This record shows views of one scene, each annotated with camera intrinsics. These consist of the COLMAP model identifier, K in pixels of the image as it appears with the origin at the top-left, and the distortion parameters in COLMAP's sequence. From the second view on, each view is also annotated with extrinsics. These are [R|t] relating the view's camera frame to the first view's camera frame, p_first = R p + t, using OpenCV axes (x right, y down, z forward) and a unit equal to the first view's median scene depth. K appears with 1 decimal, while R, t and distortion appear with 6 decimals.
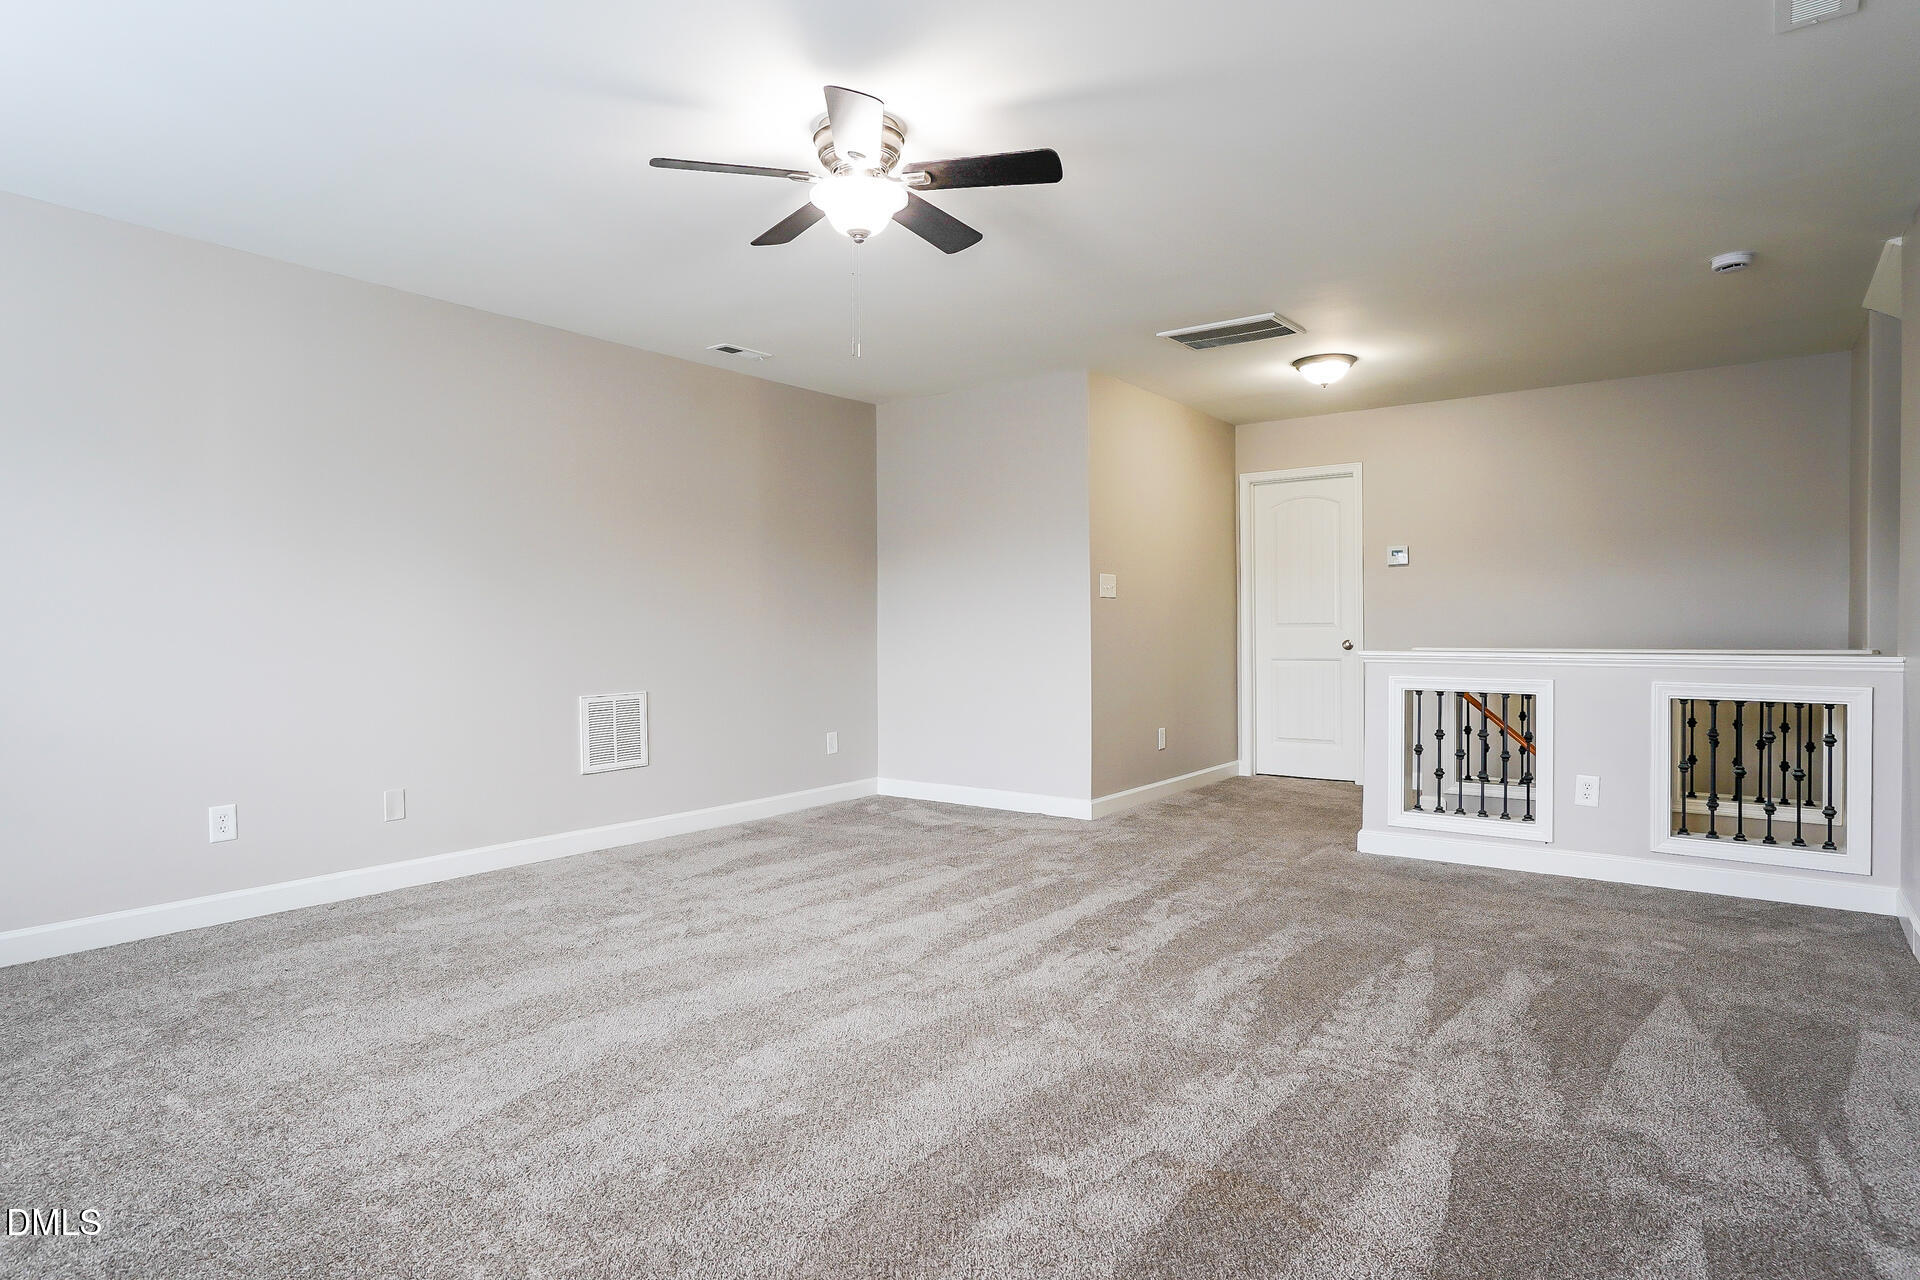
lens RADIAL K [[1047.7, 0, 960.0], [0, 1047.7, 640.0], [0, 0, 1]] dist [-0.036984, 0.000346]
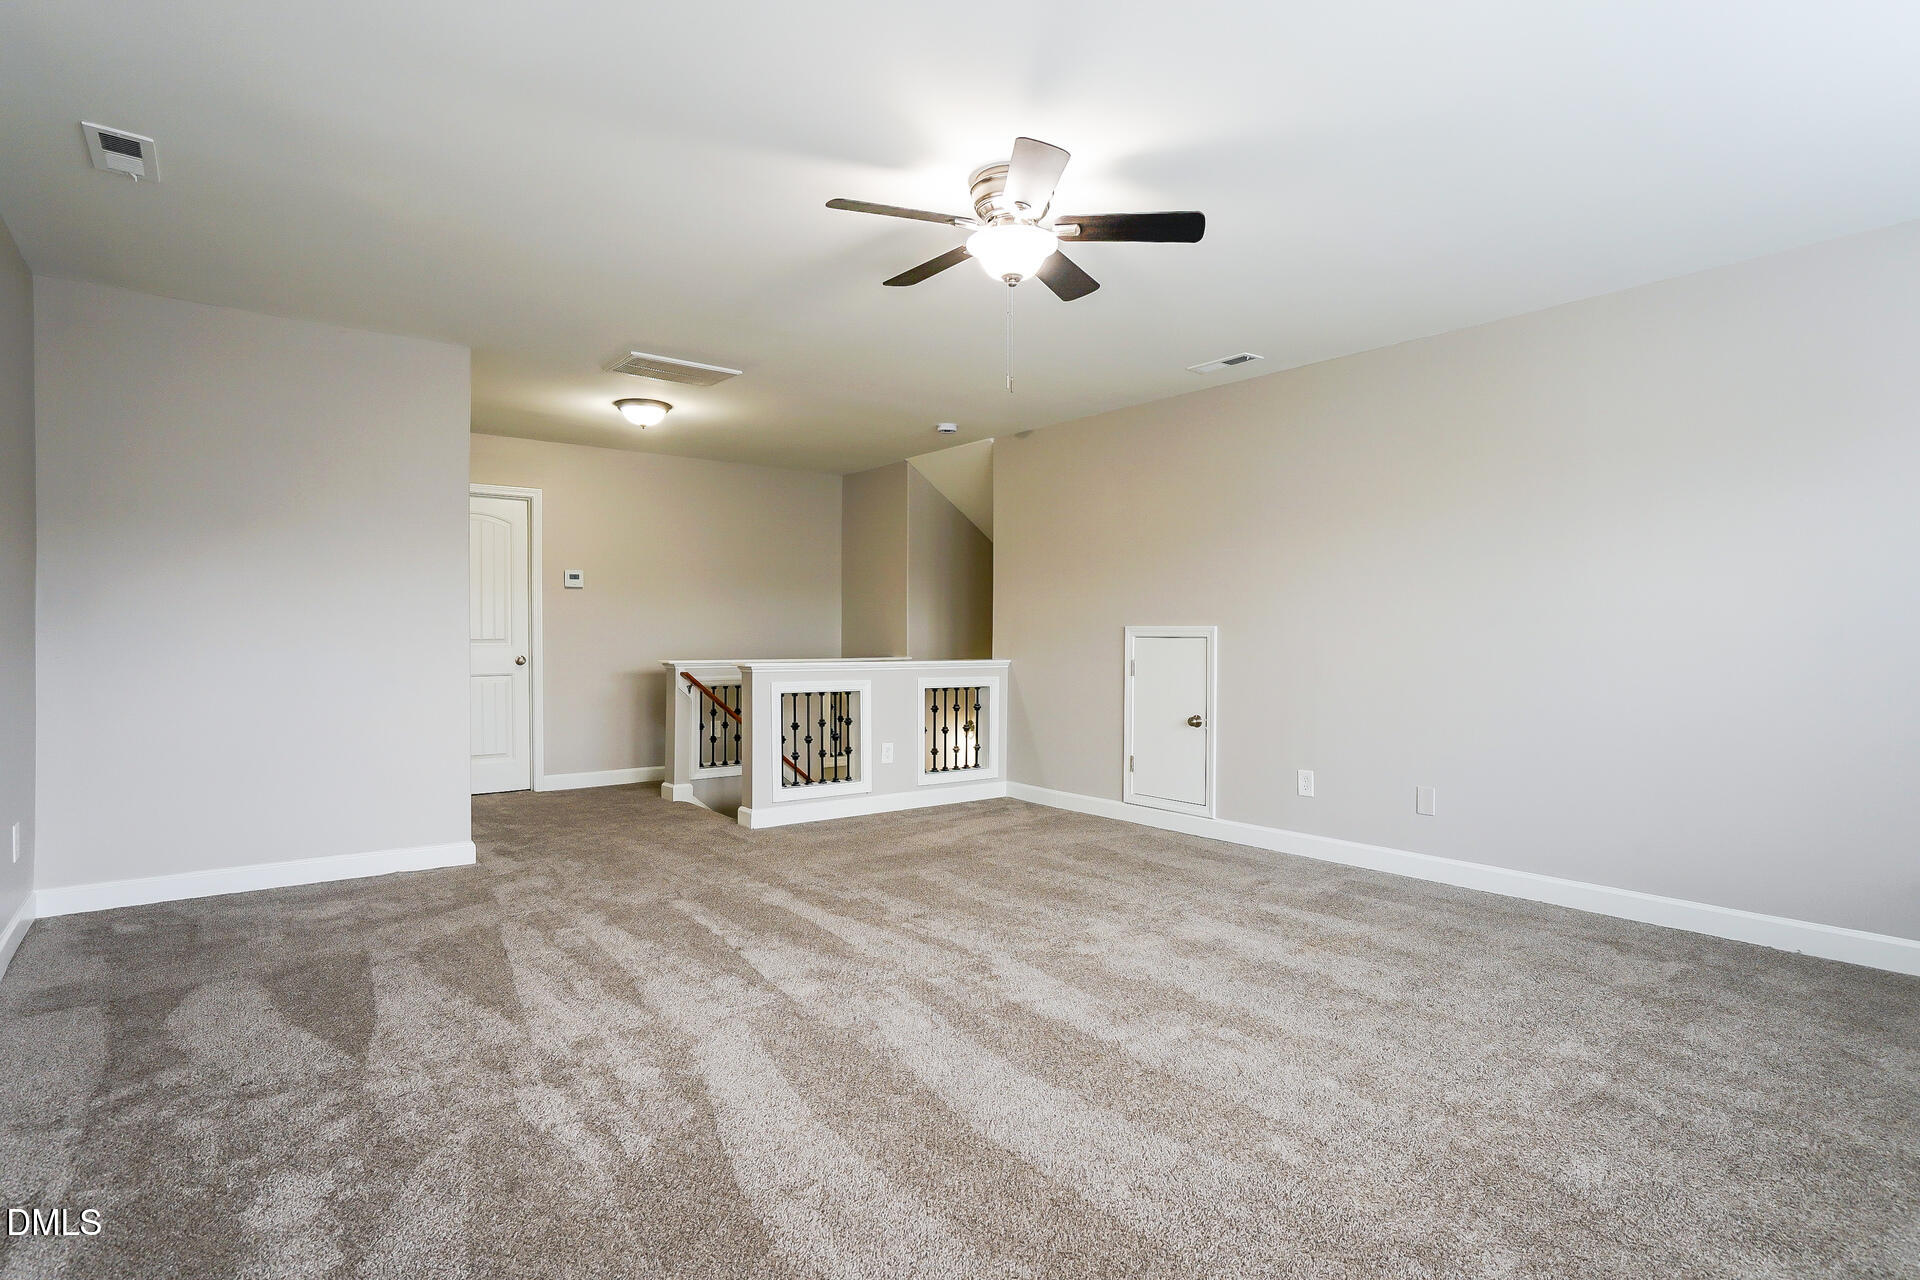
lens RADIAL K [[960.2, 0, 932.1], [0, 960.2, 644.6], [0, 0, 1]] dist [-0.000472, -0.000357]
pose [[0.279630, 0.001316, 0.960107, -0.725335], [0.009376, 0.999948, -0.004101, -0.005916], [-0.960062, 0.010149, 0.279603, 0.546347]]
